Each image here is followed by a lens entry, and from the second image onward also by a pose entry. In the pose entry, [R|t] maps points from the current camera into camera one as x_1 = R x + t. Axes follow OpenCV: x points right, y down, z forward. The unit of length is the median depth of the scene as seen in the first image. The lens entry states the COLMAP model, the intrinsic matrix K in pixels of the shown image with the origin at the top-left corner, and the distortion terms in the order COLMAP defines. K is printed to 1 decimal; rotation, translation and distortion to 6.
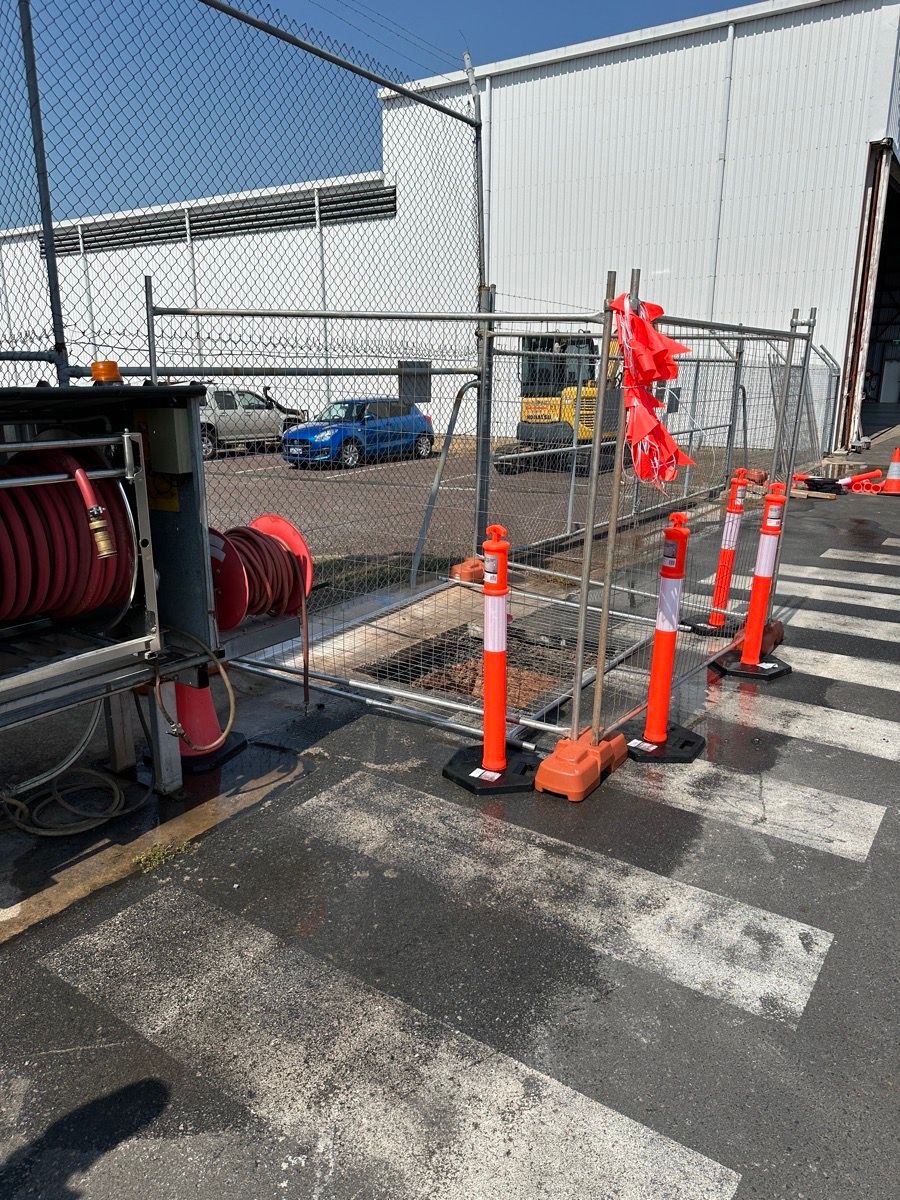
lens RADIAL K [[856.6, 0, 450.0], [0, 856.6, 600.0], [0, 0, 1]] dist [0.033641, -0.001877]
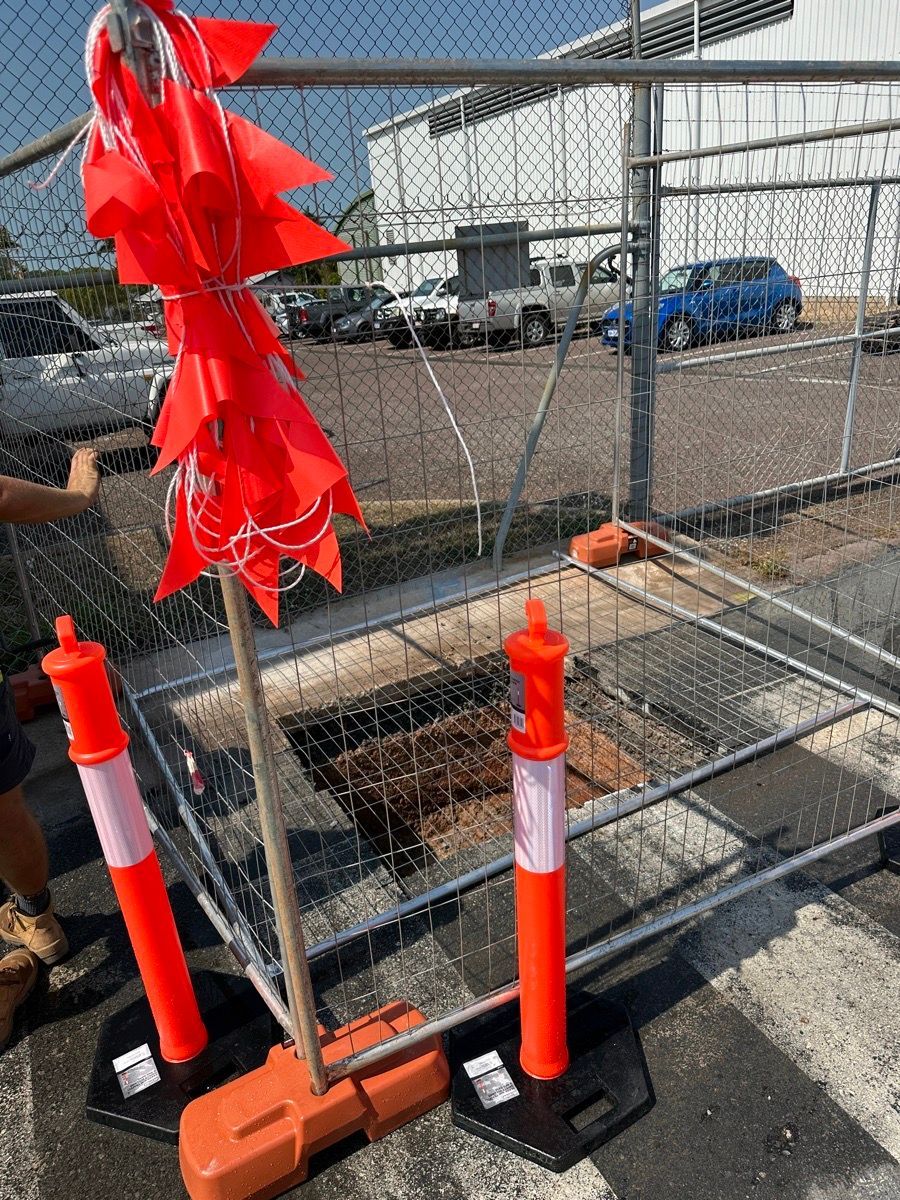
lens RADIAL K [[834.1, 0, 450.0], [0, 834.1, 600.0], [0, 0, 1]] dist [0.031564, -0.058369]
pose [[0.877148, 0.108742, -0.467746, 0.236948], [-0.036161, 0.986216, 0.161465, -0.095597], [0.478856, -0.124715, 0.868990, 0.386653]]
